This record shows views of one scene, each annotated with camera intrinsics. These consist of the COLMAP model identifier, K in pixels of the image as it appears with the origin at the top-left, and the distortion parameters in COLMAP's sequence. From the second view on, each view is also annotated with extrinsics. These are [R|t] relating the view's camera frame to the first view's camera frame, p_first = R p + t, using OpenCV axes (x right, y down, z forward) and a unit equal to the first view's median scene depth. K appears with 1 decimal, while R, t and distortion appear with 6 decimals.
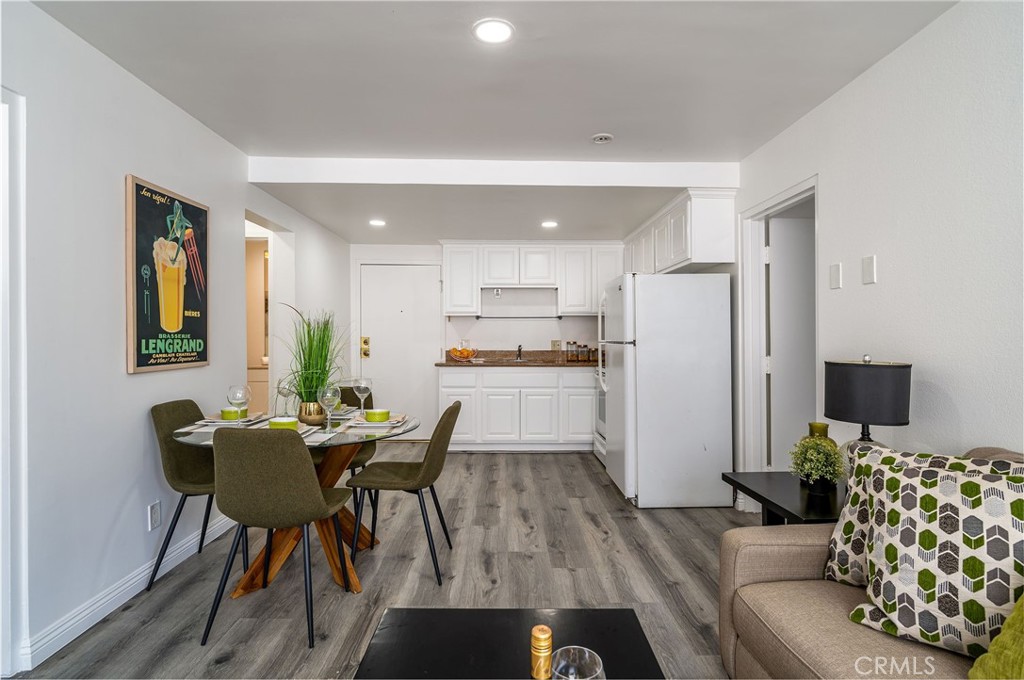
lens RADIAL K [[519.4, 0, 508.7], [0, 519.4, 335.3], [0, 0, 1]] dist [0.005039, -0.002135]
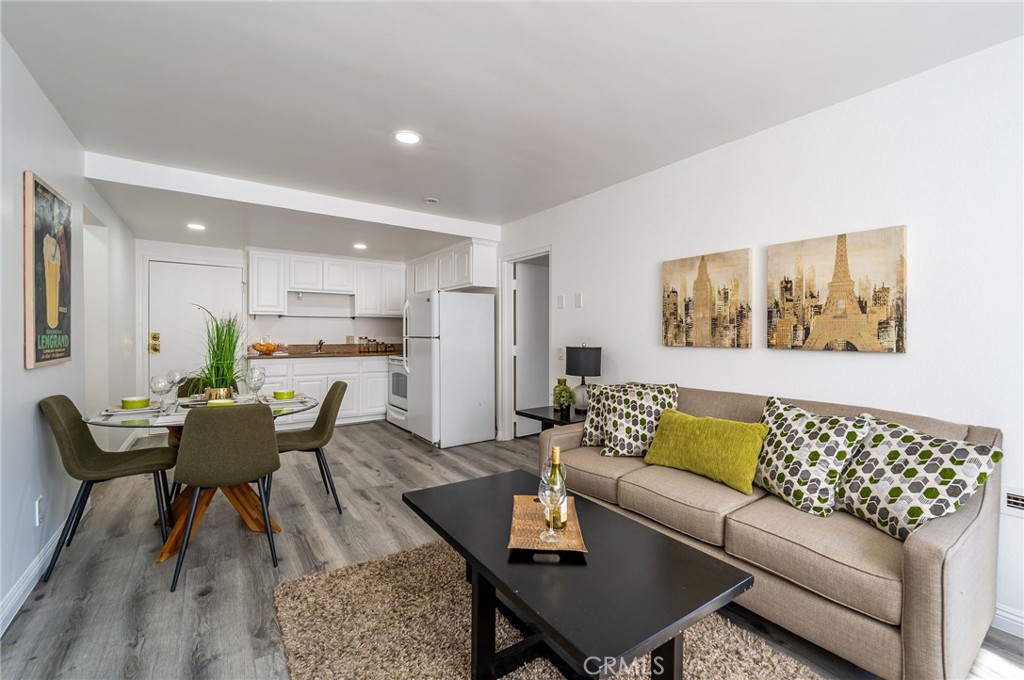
lens RADIAL K [[434.9, 0, 508.8], [0, 434.9, 332.0], [0, 0, 1]] dist [-0.001825, -0.000288]
pose [[0.831194, 0.004610, 0.555963, -0.365123], [-0.005073, 0.999987, -0.000707, -0.001985], [-0.555959, -0.002233, 0.831207, -0.183721]]
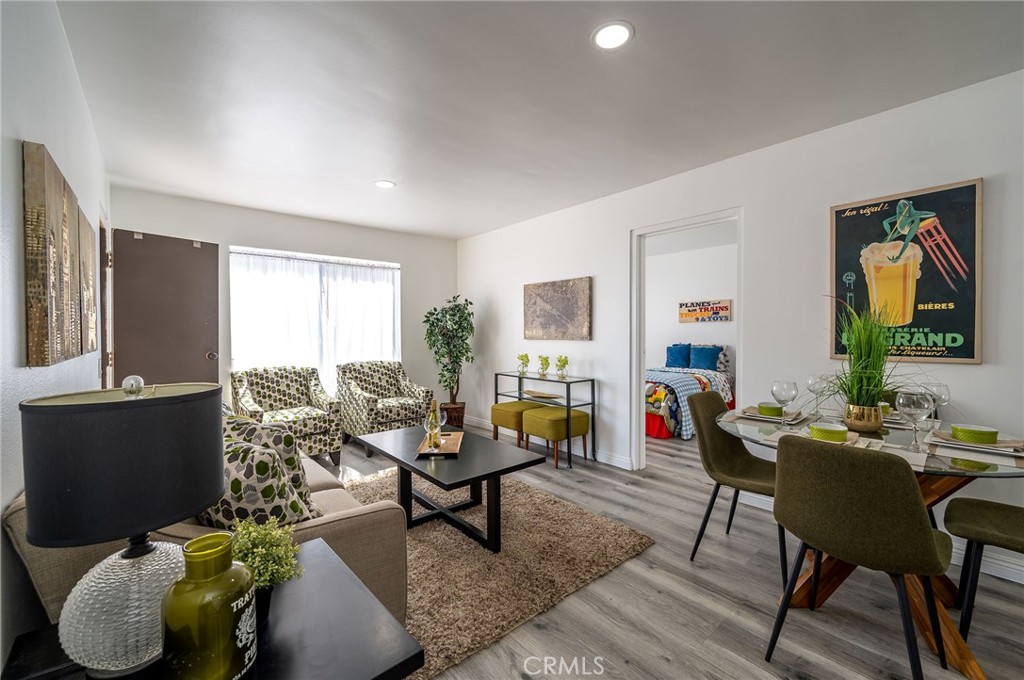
lens RADIAL K [[407.5, 0, 507.0], [0, 407.5, 332.3], [0, 0, 1]] dist [-0.002748, 0.000247]
pose [[-0.775960, 0.023664, -0.630338, 0.484429], [0.011212, 0.999656, 0.023728, -0.021461], [0.630682, 0.011345, -0.775958, 1.108395]]
